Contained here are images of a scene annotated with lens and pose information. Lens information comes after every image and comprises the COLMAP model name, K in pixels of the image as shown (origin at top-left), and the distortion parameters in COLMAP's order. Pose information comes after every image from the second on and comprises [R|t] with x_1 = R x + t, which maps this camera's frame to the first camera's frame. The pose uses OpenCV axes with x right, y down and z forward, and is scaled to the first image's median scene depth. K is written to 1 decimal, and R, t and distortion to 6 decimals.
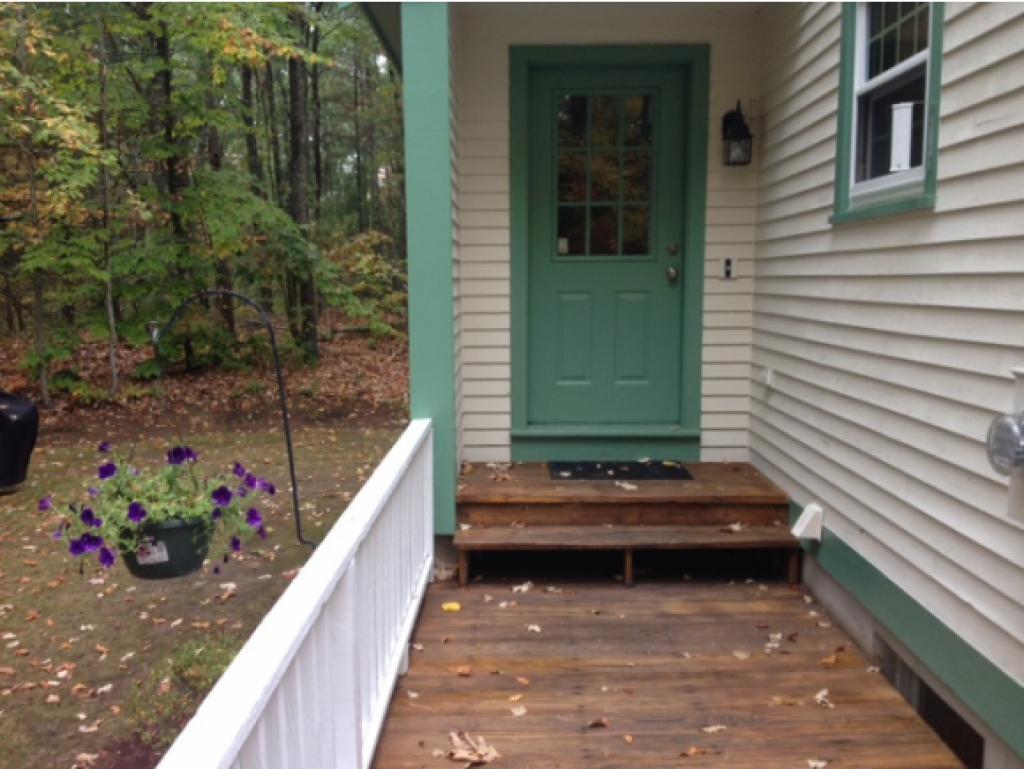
lens RADIAL K [[946.6, 0, 512.0], [0, 946.6, 384.5], [0, 0, 1]] dist [0.118137, -0.219334]
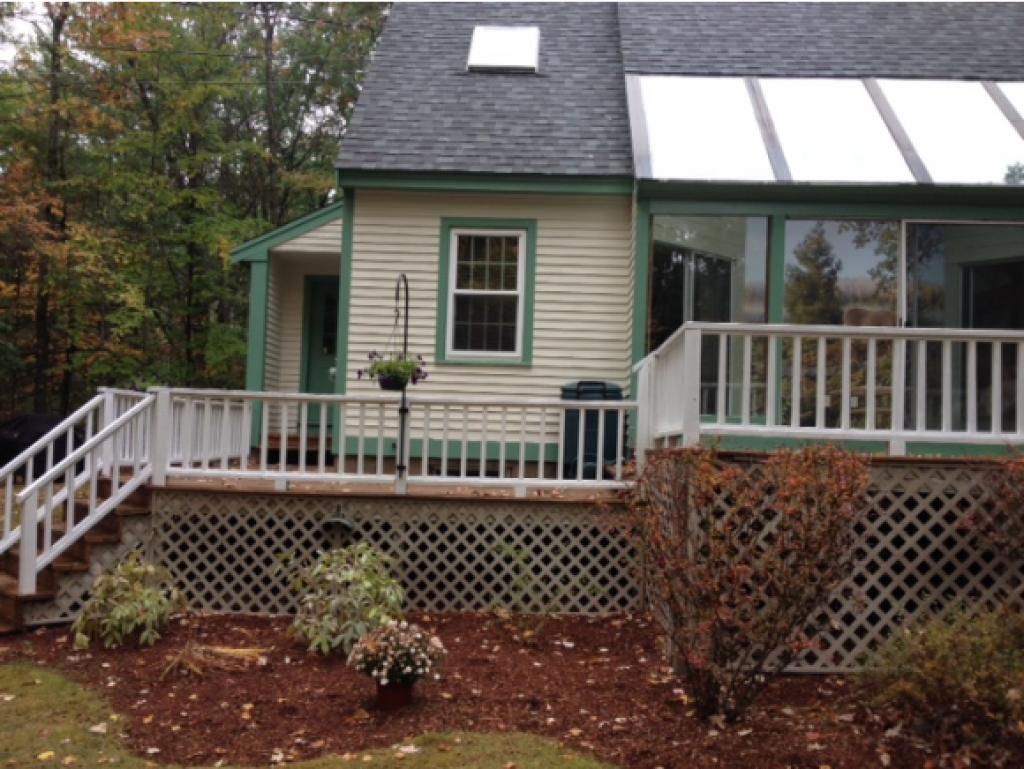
lens RADIAL K [[946.6, 0, 512.0], [0, 946.6, 384.5], [0, 0, 1]] dist [0.118137, -0.219334]
pose [[0.999015, 0.033740, -0.028807, 0.345800], [-0.038172, 0.984606, -0.170572, 0.194971], [0.022608, 0.171504, 0.984924, -0.802933]]
